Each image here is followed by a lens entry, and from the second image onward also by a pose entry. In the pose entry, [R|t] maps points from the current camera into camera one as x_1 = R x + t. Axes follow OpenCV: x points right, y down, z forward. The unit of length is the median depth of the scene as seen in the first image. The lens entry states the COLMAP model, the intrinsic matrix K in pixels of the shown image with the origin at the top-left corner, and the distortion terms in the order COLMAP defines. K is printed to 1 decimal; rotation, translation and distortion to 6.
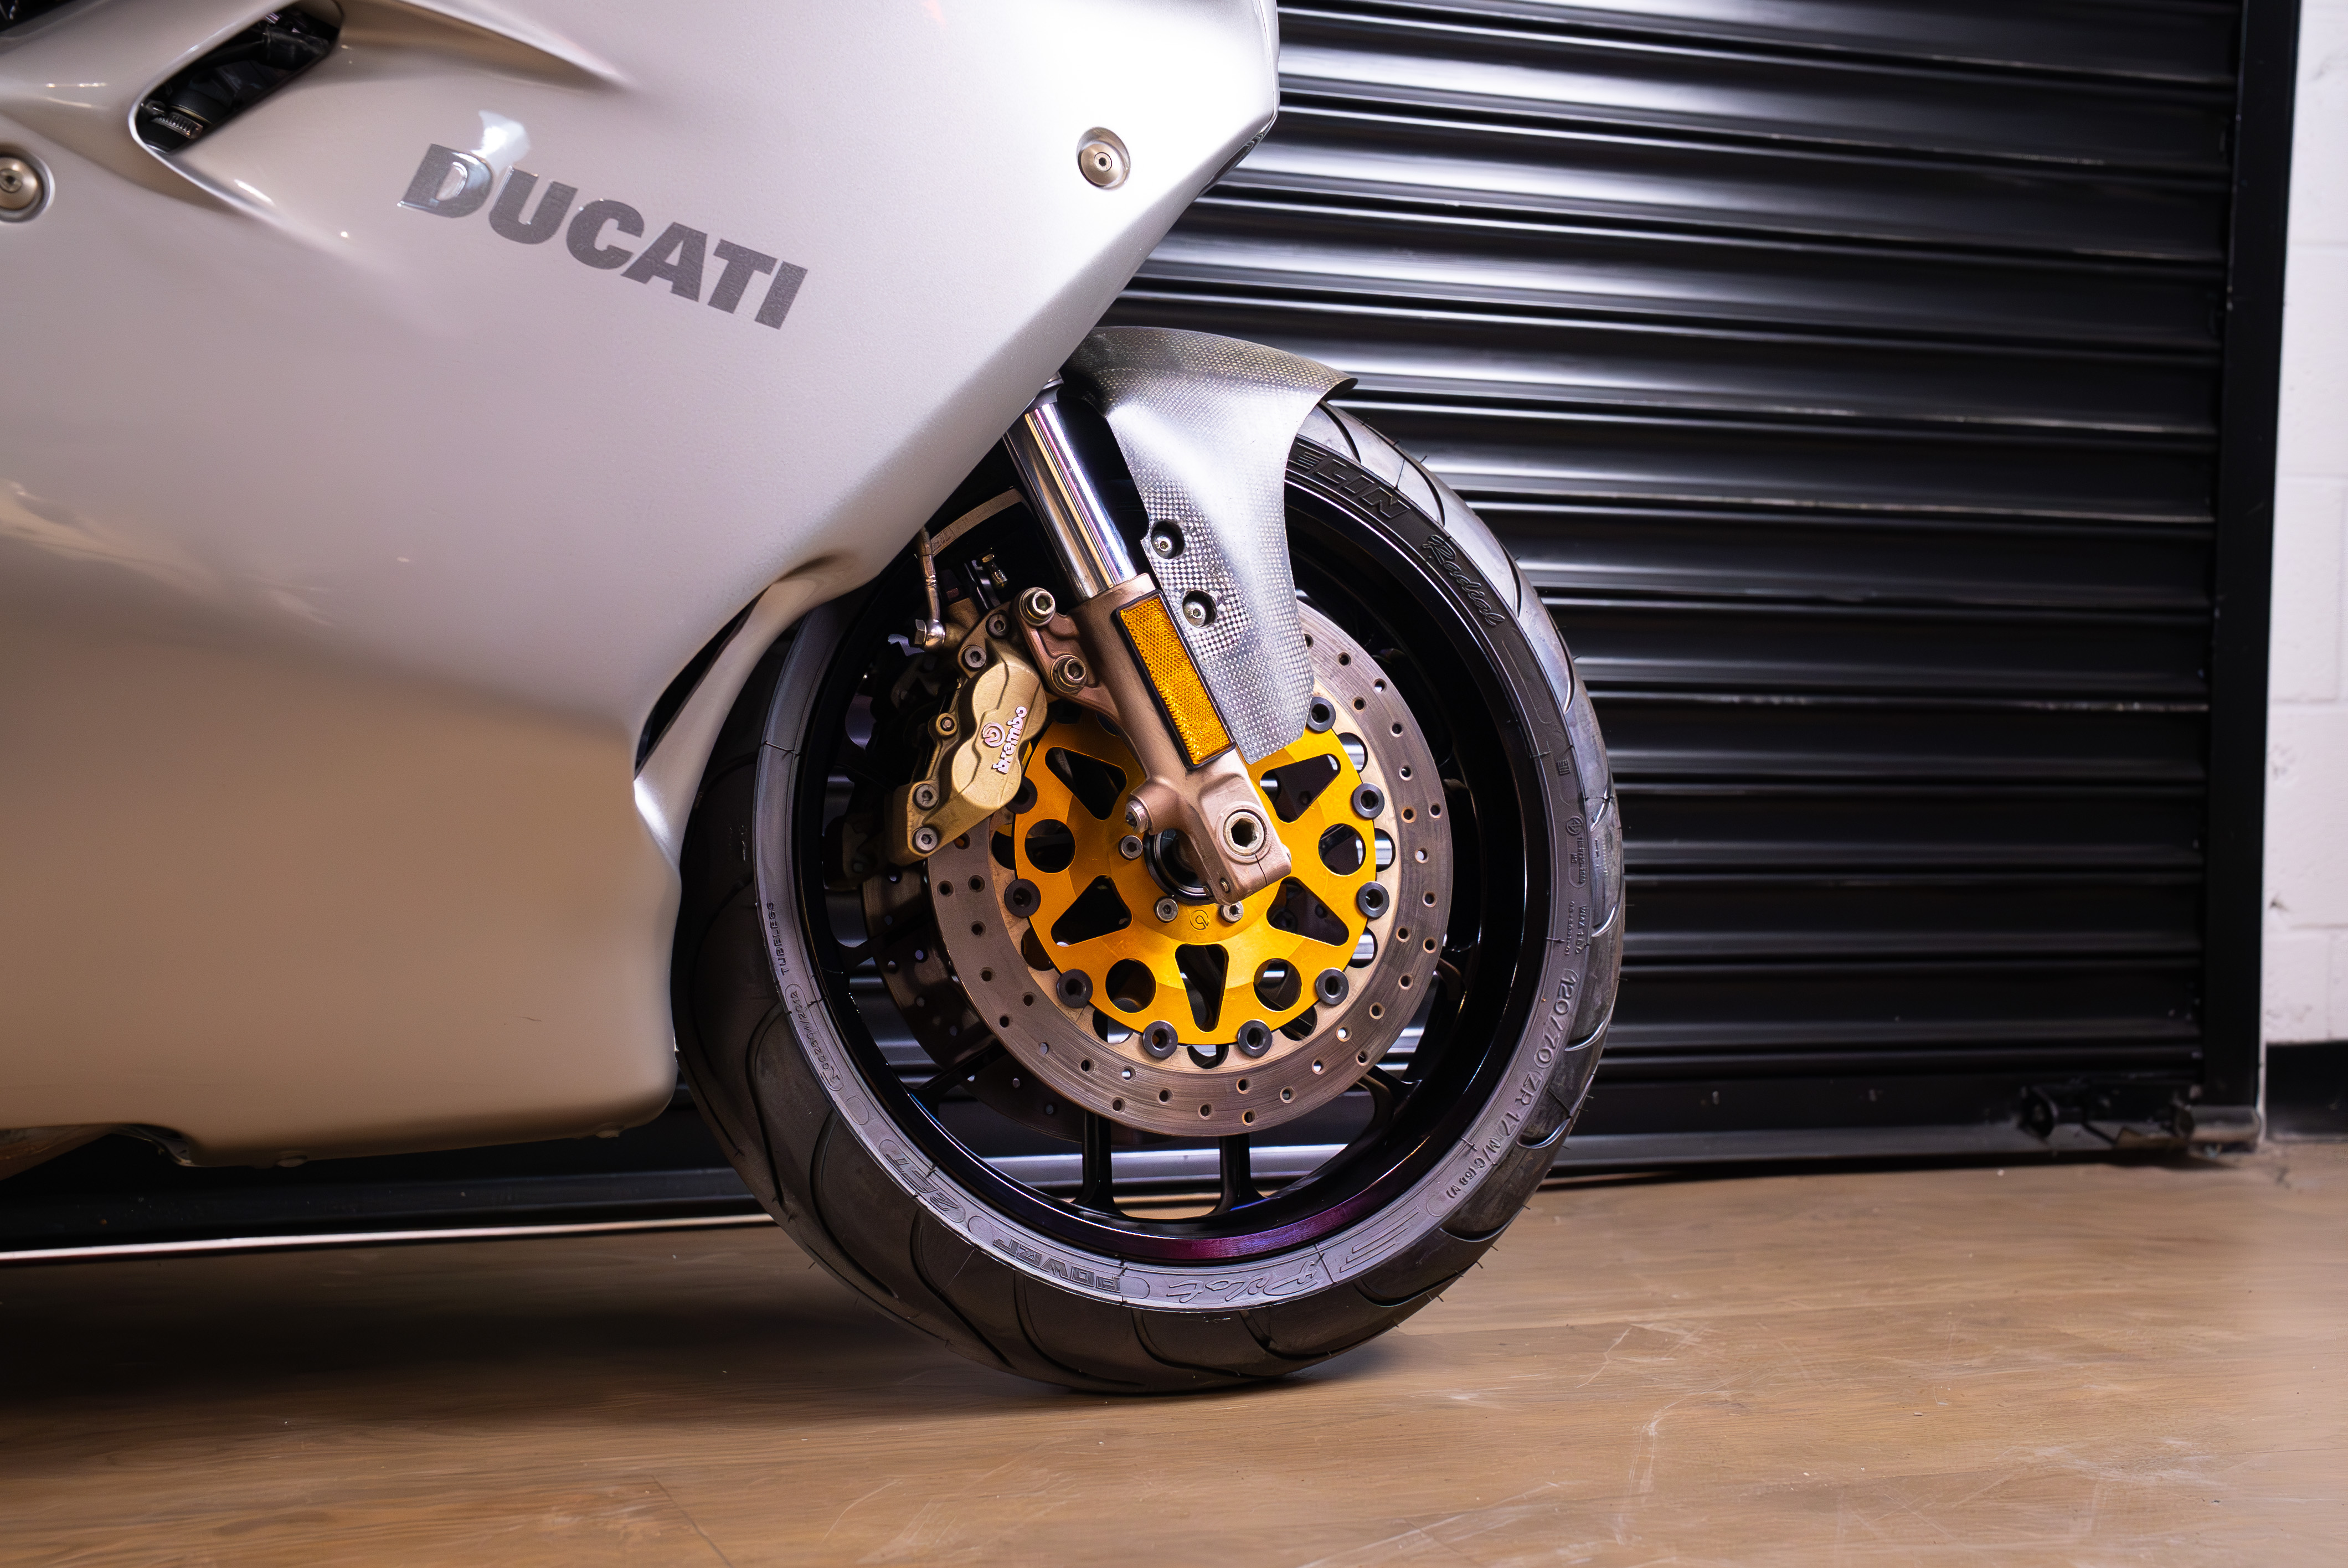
lens RADIAL K [[3112.0, 0, 1186.3], [0, 3112.0, 781.0], [0, 0, 1]] dist [0.120211, 0.000000]
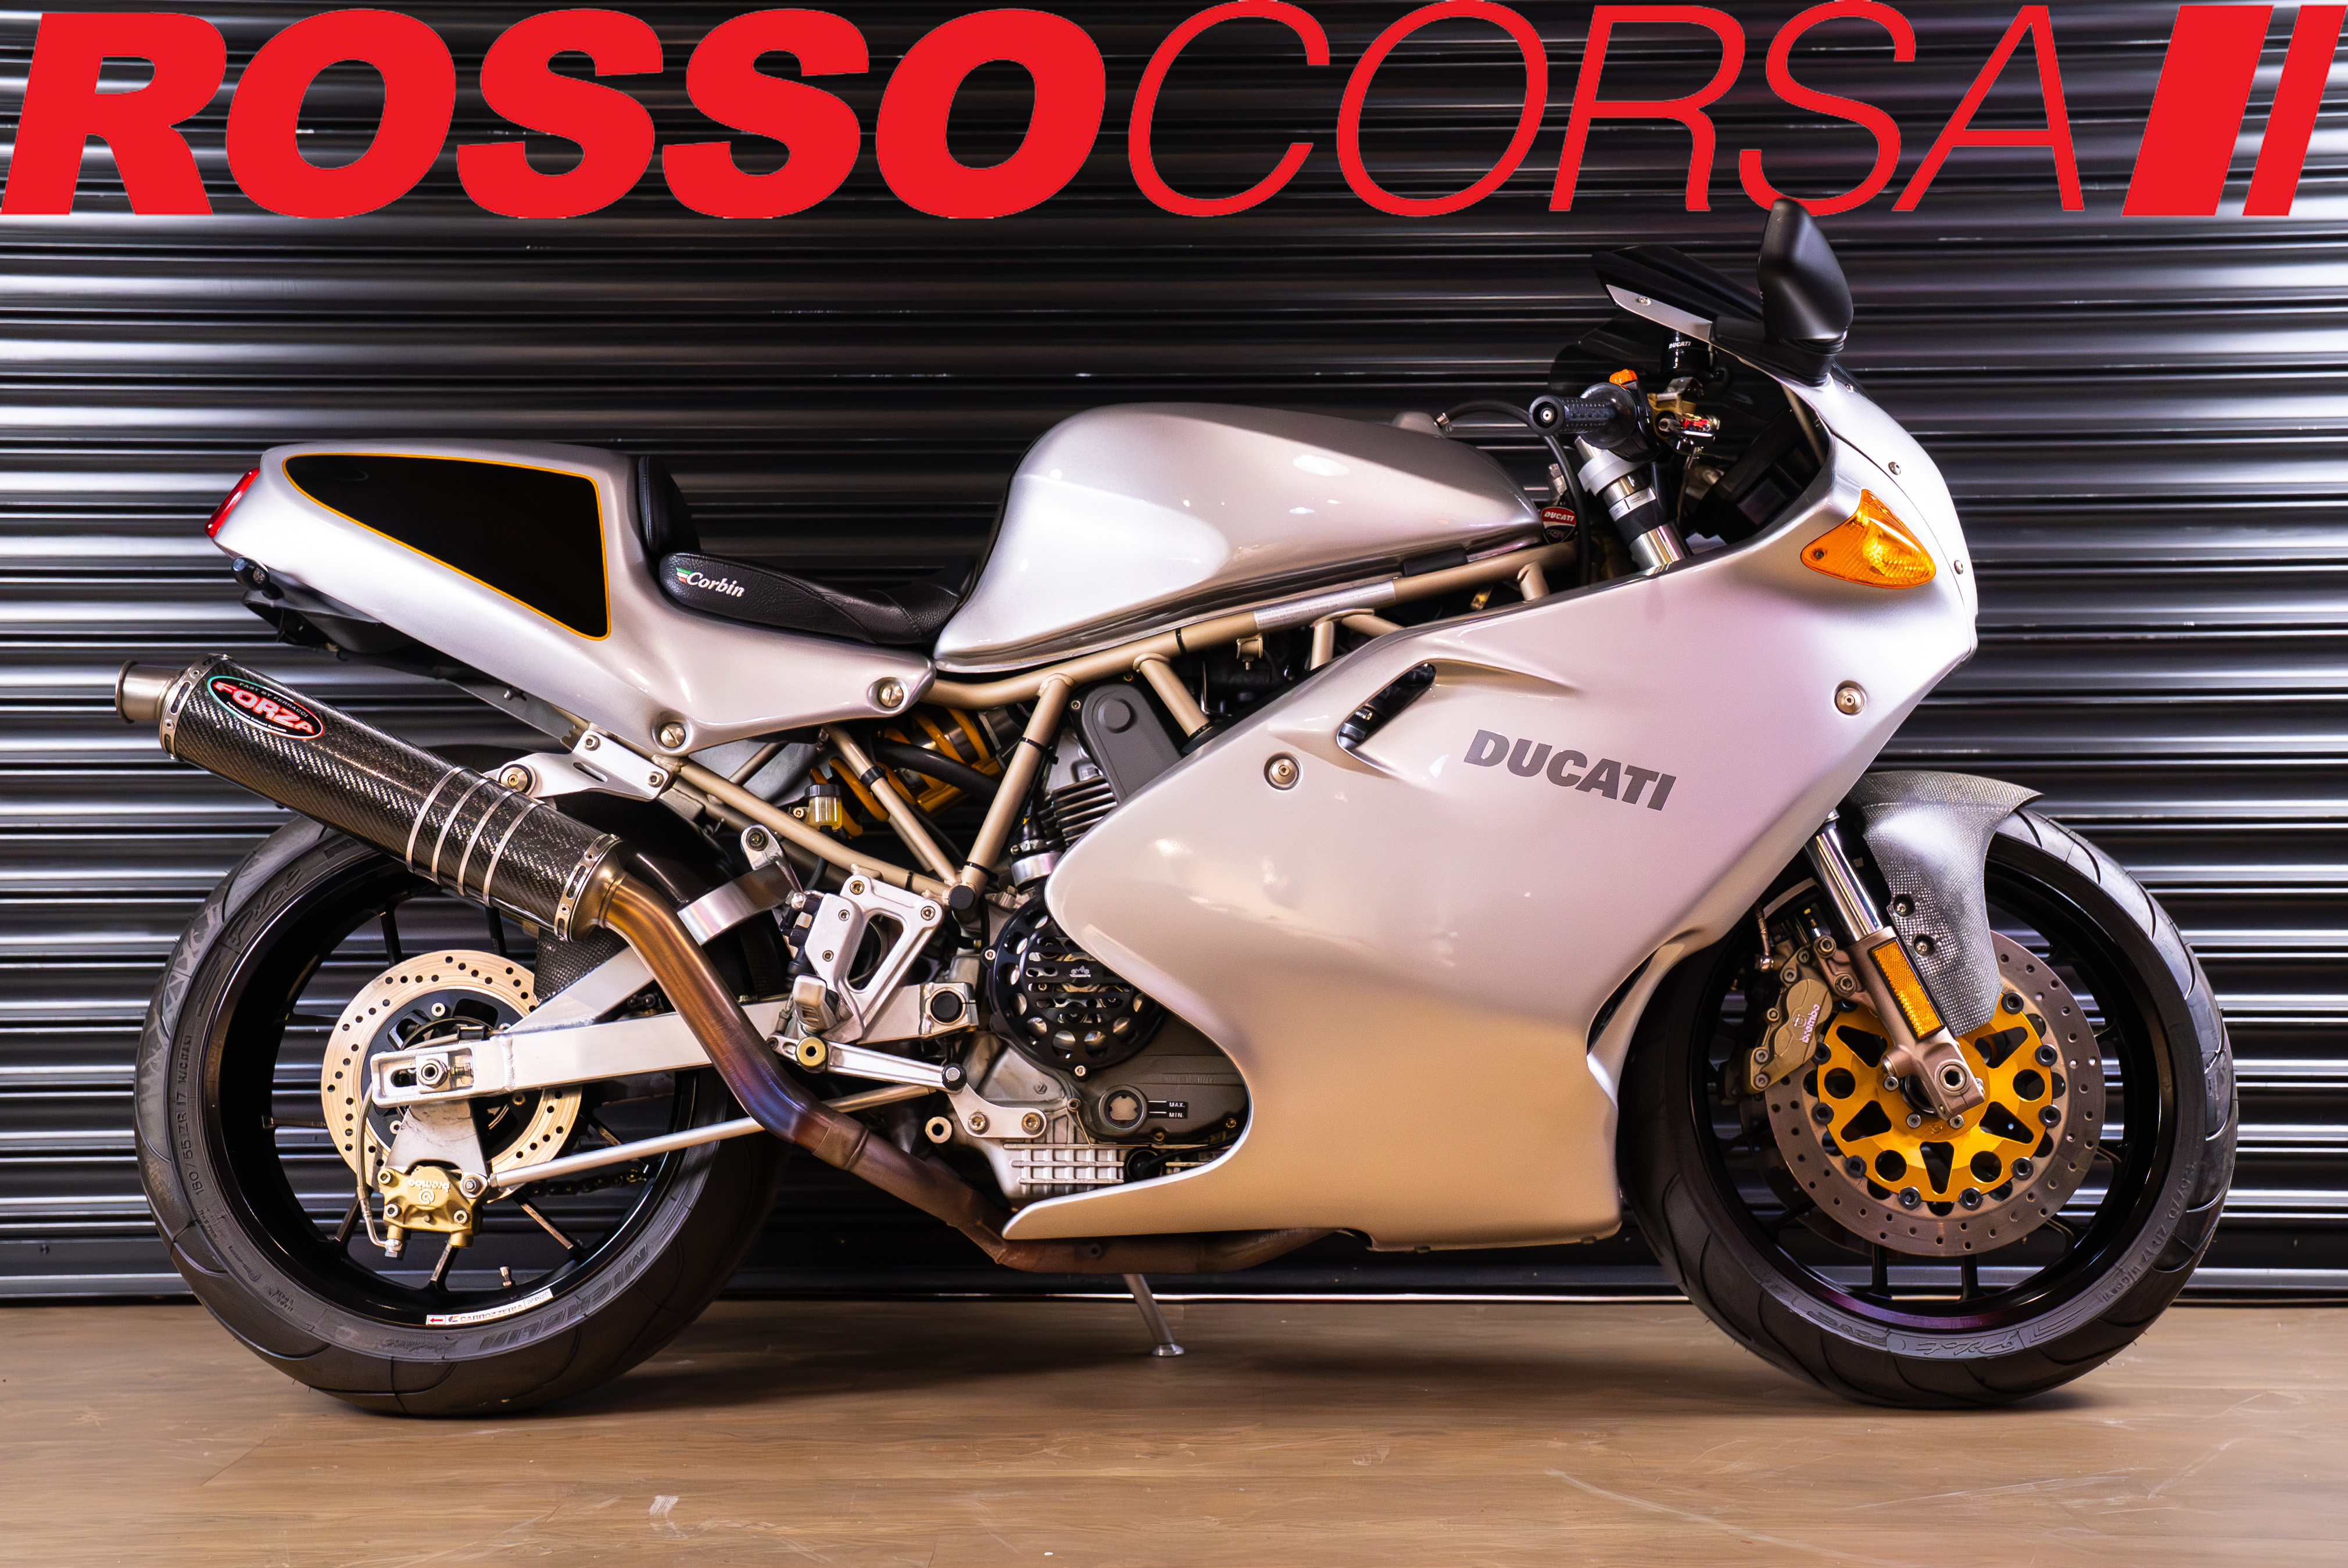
lens RADIAL K [[2807.5, 0, 1187.0], [0, 2807.5, 812.0], [0, 0, 1]] dist [0.088755, 0.000000]
pose [[0.926420, -0.027951, -0.375454, 0.214781], [0.013692, 0.999082, -0.040592, -0.071544], [0.376244, 0.032464, 0.925952, -0.595649]]
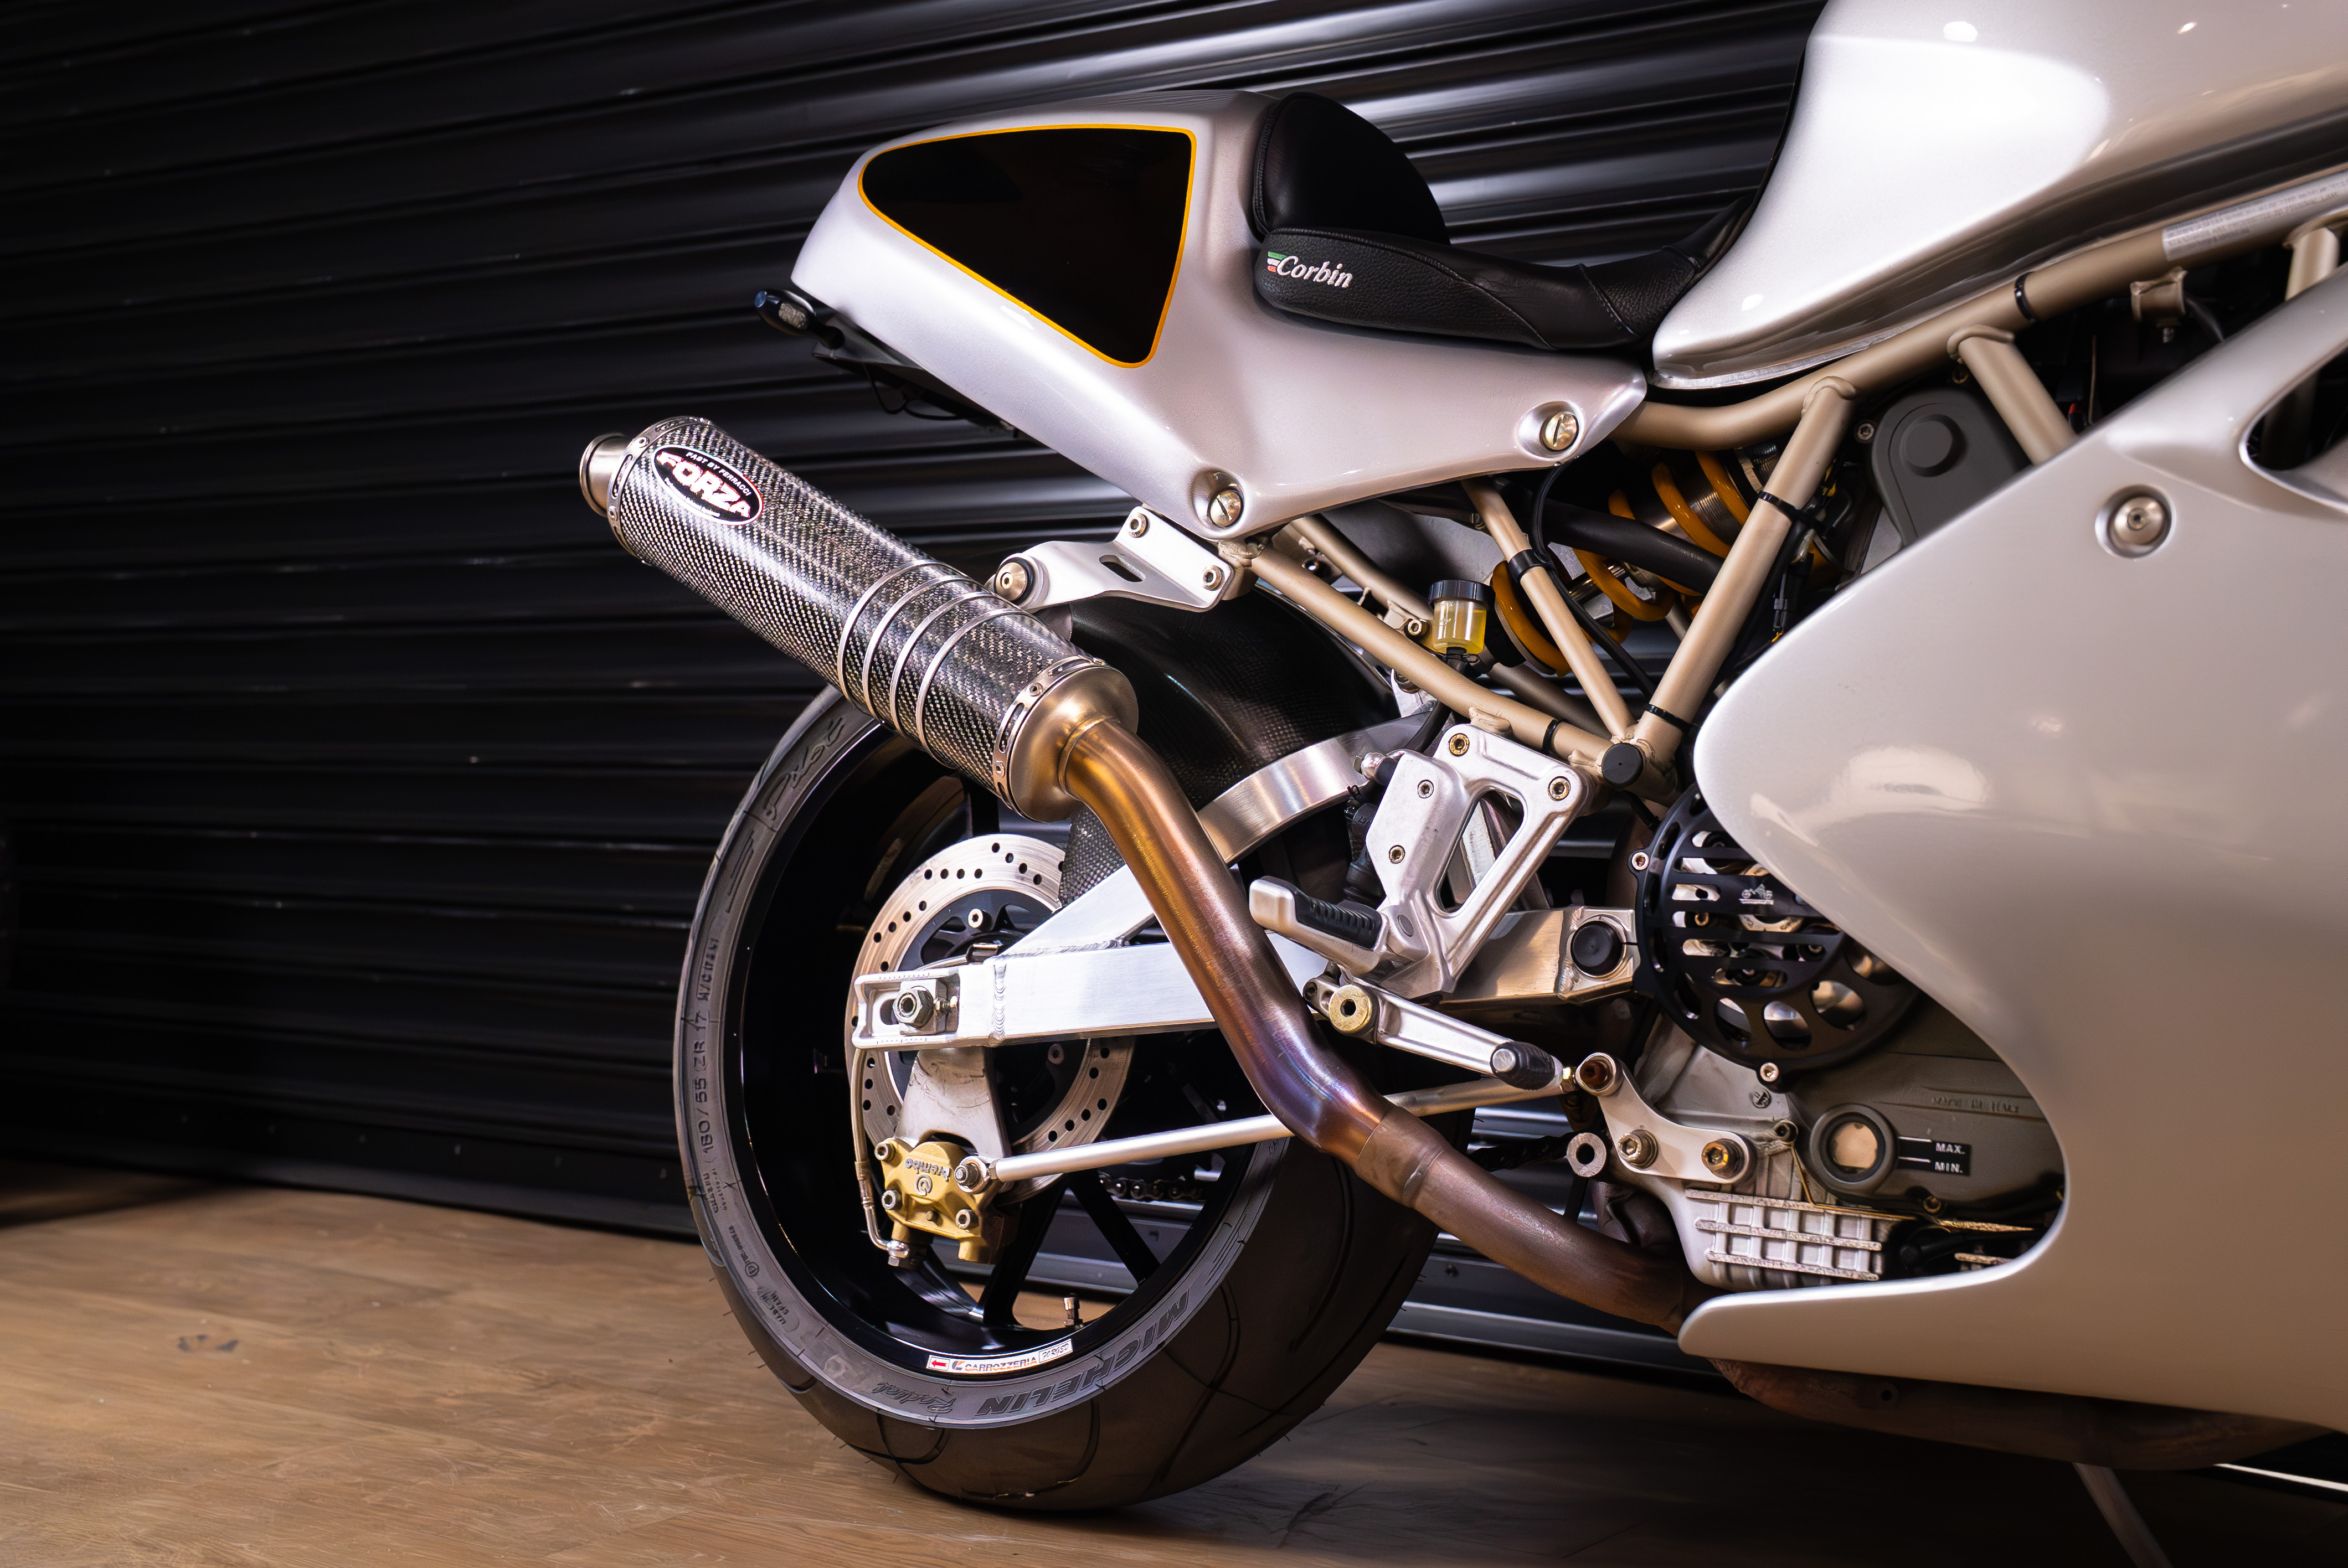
lens RADIAL K [[3045.3, 0, 1181.5], [0, 3045.3, 784.5], [0, 0, 1]] dist [0.152063, 0.000000]
pose [[0.535567, -0.011323, -0.844417, 0.278518], [-0.019941, 0.999462, -0.026050, -0.053760], [0.844257, 0.030790, 0.535053, 0.140545]]
